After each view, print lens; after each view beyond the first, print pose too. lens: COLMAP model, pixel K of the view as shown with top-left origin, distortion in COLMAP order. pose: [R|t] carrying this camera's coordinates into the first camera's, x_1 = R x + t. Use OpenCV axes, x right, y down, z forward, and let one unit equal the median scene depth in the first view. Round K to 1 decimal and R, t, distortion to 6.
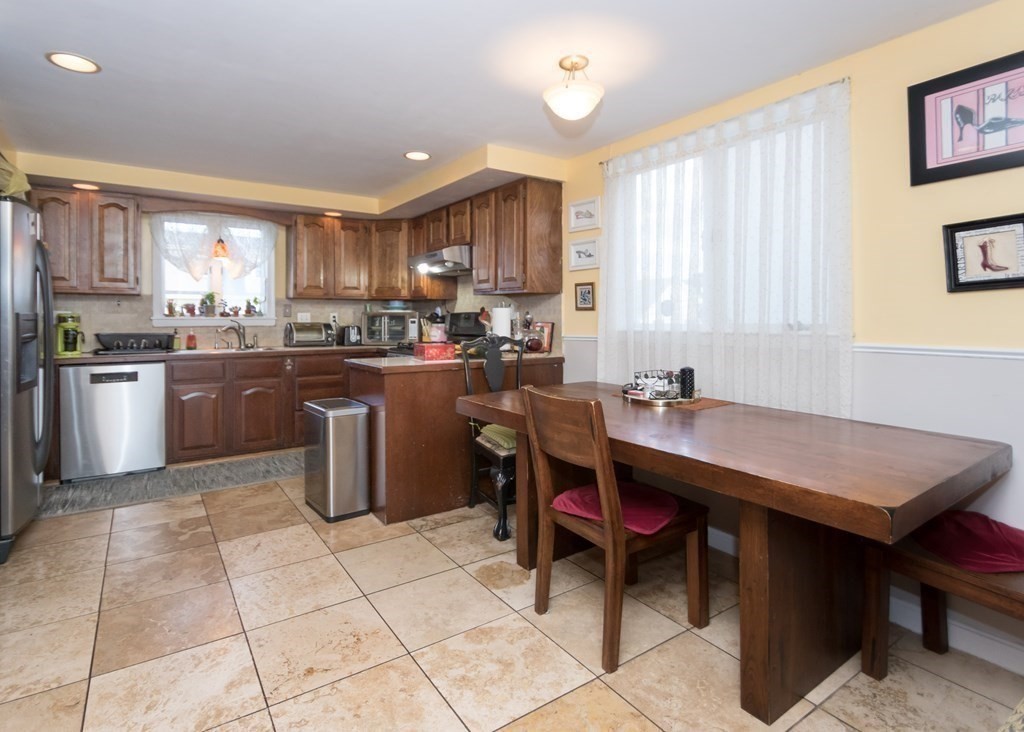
lens RADIAL K [[533.6, 0, 511.1], [0, 533.6, 320.6], [0, 0, 1]] dist [-0.001312, -0.000543]
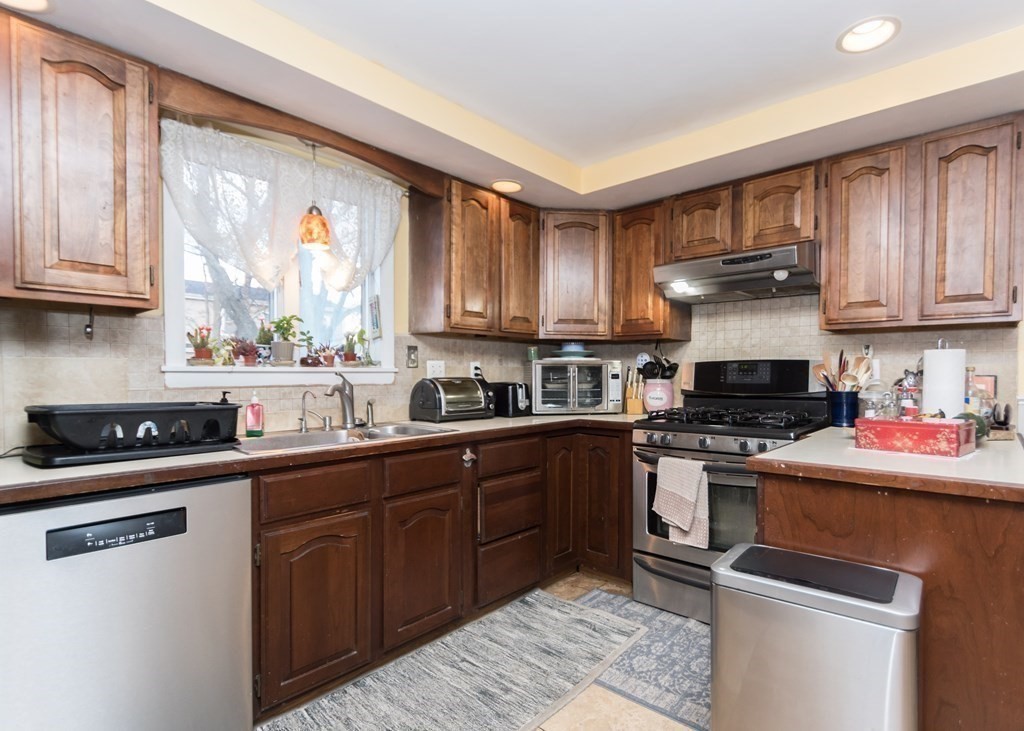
lens RADIAL K [[488.8, 0, 514.2], [0, 488.8, 376.3], [0, 0, 1]] dist [-0.000124, 0.000030]
pose [[0.962234, -0.001319, 0.272222, -0.477251], [0.002513, 0.999989, -0.004040, 0.004252], [-0.272213, 0.004572, 0.962226, 0.506506]]
